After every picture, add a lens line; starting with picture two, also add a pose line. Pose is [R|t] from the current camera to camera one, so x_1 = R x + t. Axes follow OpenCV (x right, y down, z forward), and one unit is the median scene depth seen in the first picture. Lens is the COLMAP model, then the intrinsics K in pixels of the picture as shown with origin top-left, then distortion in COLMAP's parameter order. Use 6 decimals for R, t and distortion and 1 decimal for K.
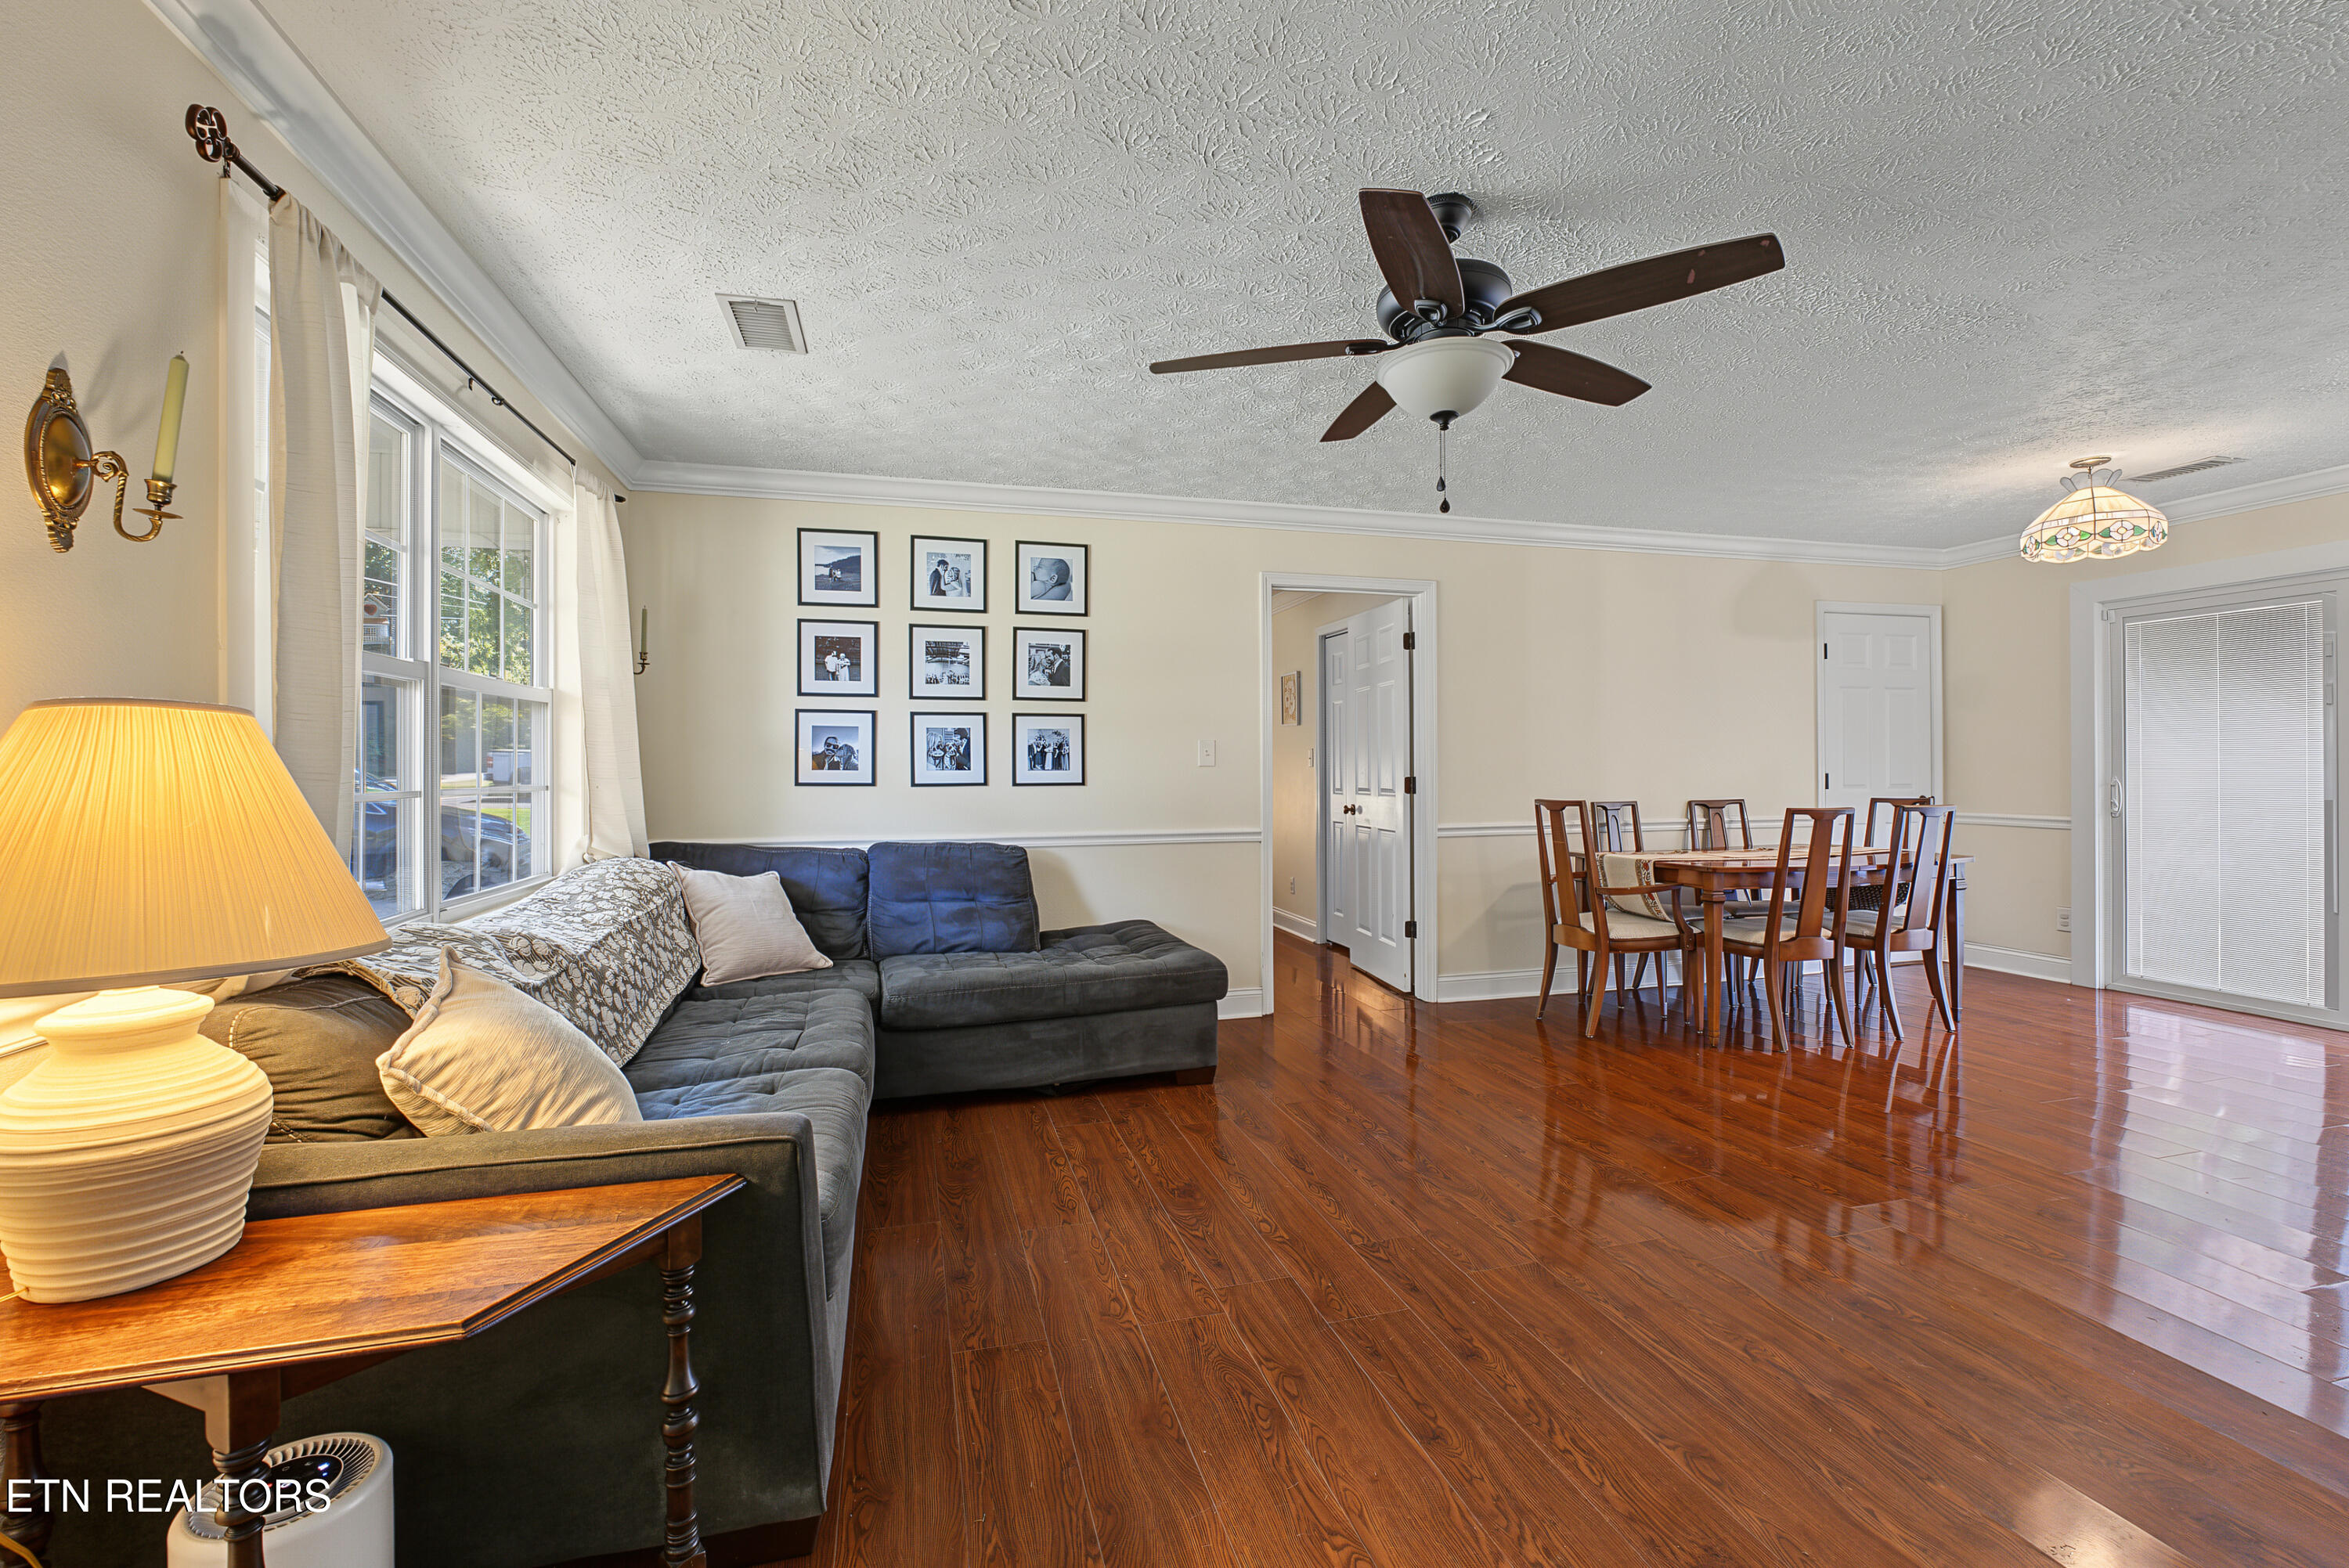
lens RADIAL K [[989.9, 0, 1170.5], [0, 989.9, 770.1], [0, 0, 1]] dist [-0.011013, 0.000065]
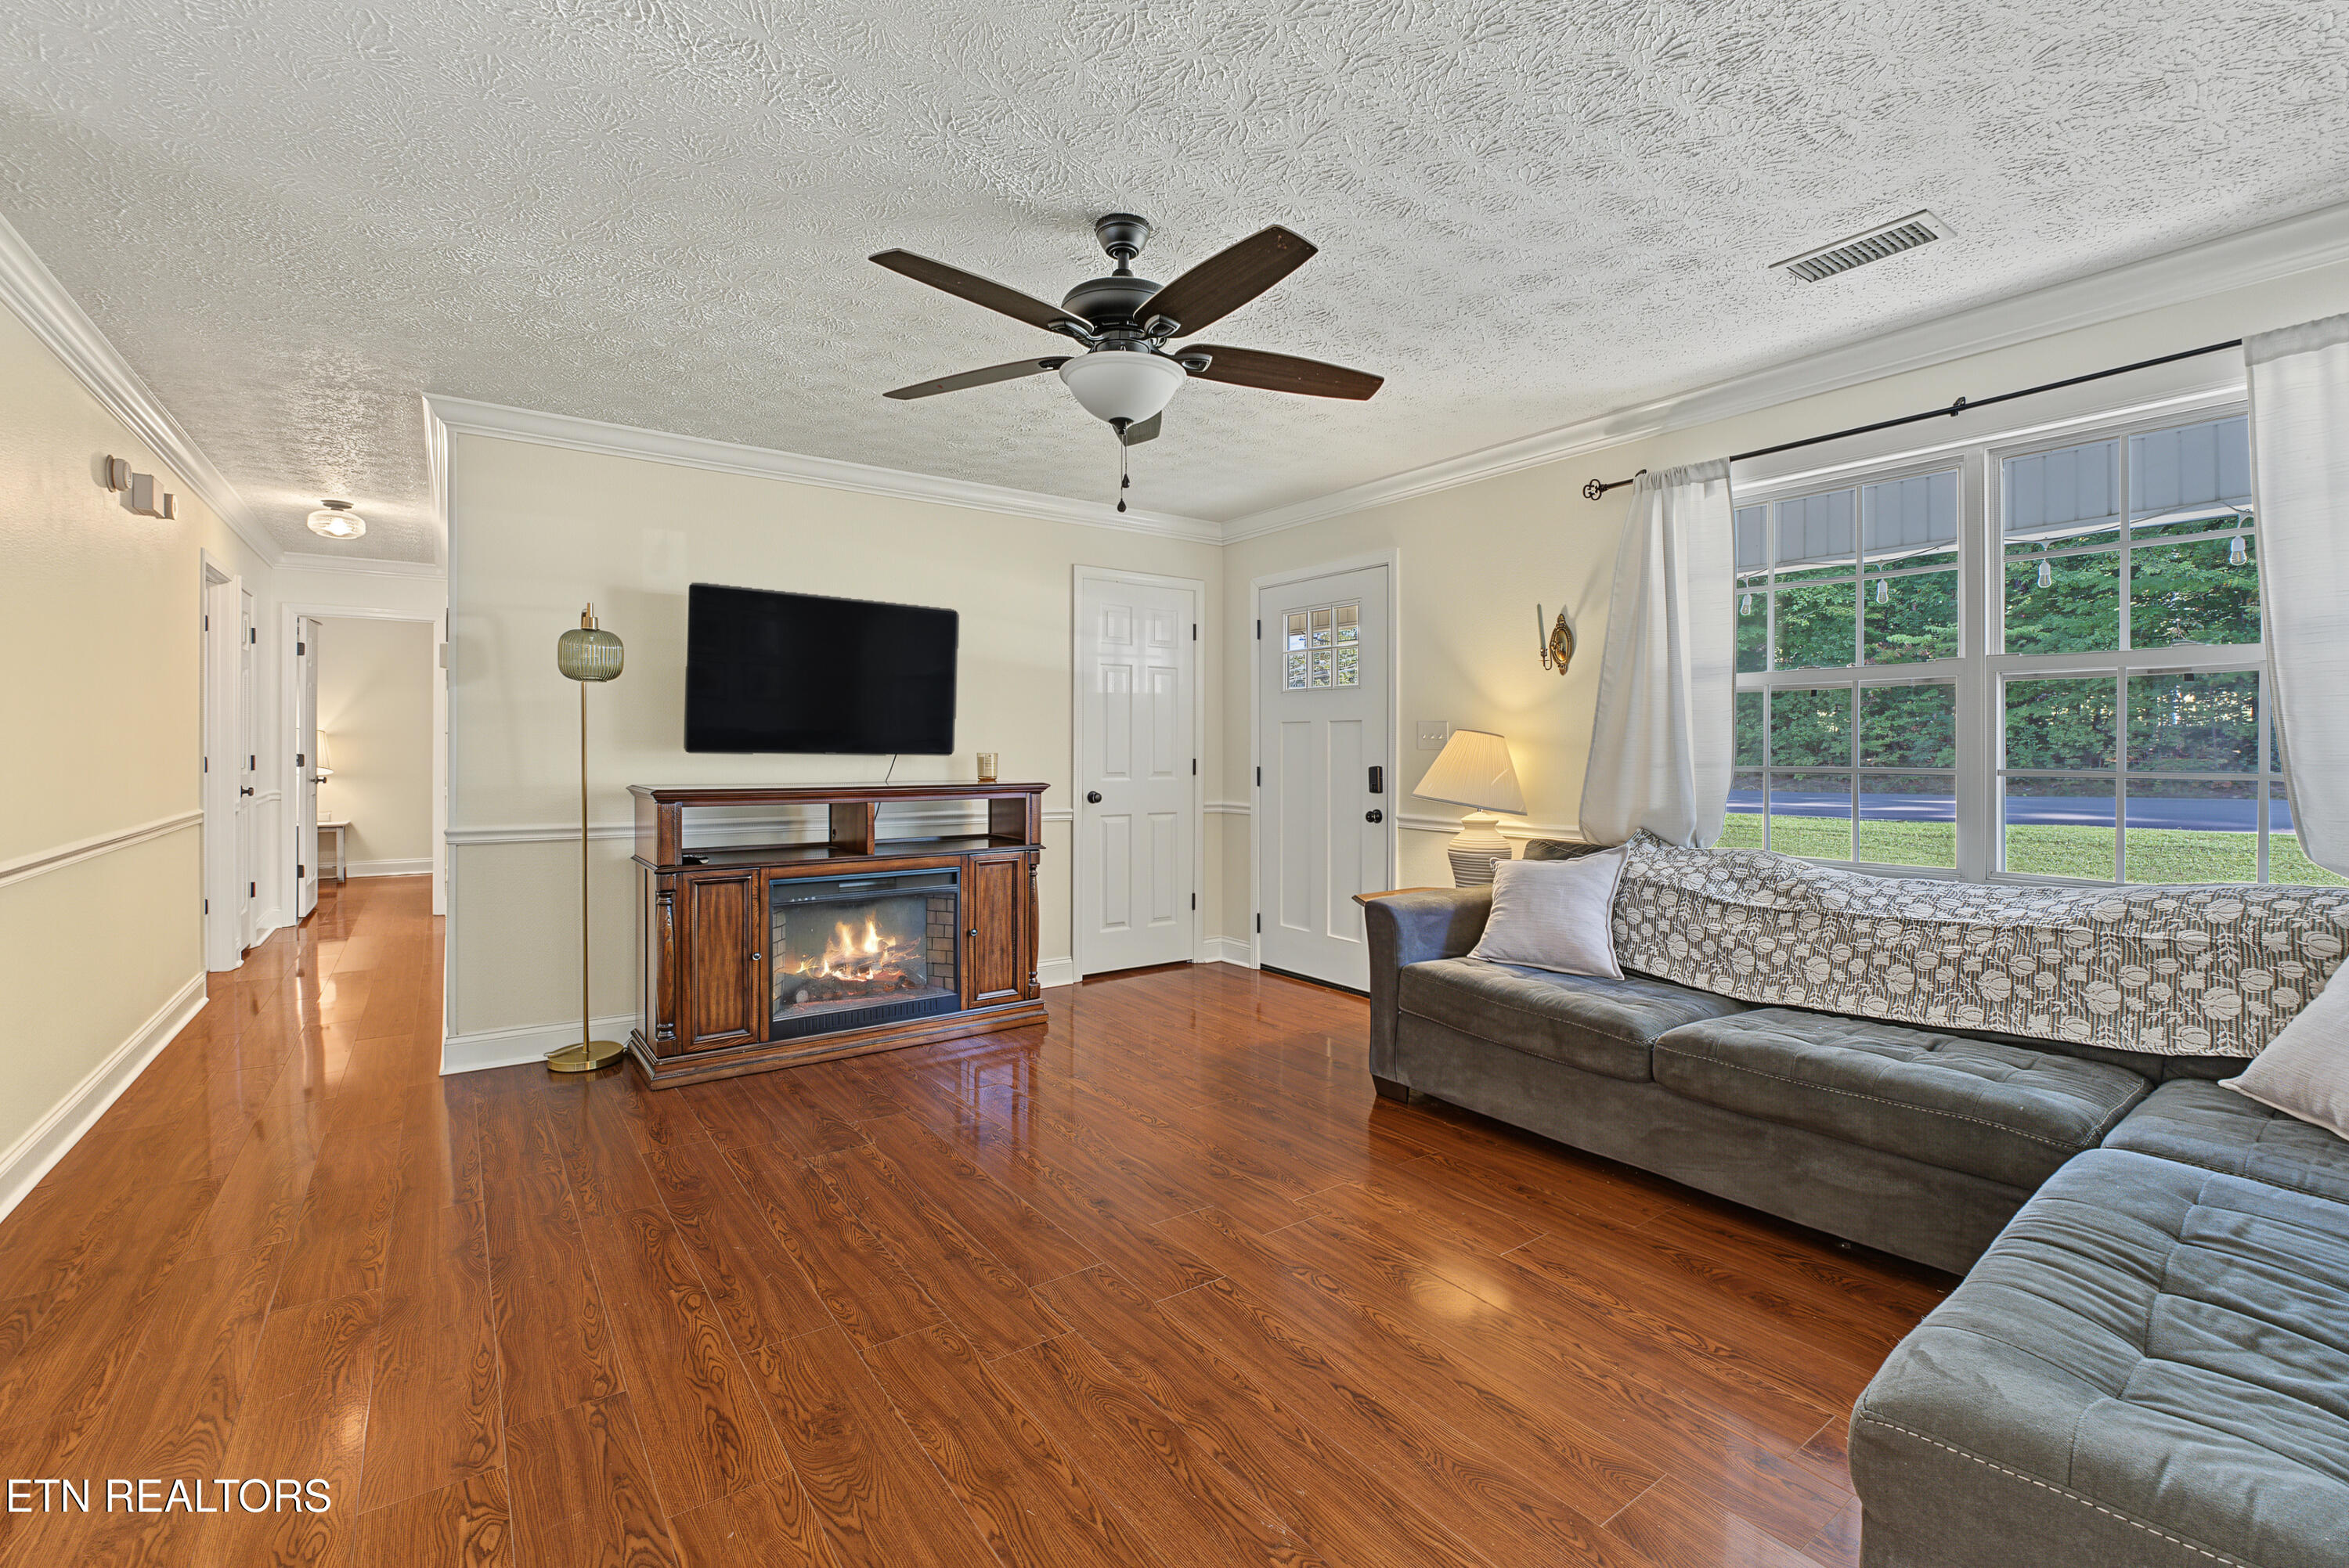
lens RADIAL K [[1013.9, 0, 1169.5], [0, 1013.9, 760.8], [0, 0, 1]] dist [-0.013803, 0.000119]
pose [[-0.936213, 0.008344, -0.351334, 0.318127], [0.003710, 0.999897, 0.013859, -0.005052], [0.351413, 0.011672, -0.936148, 1.059285]]
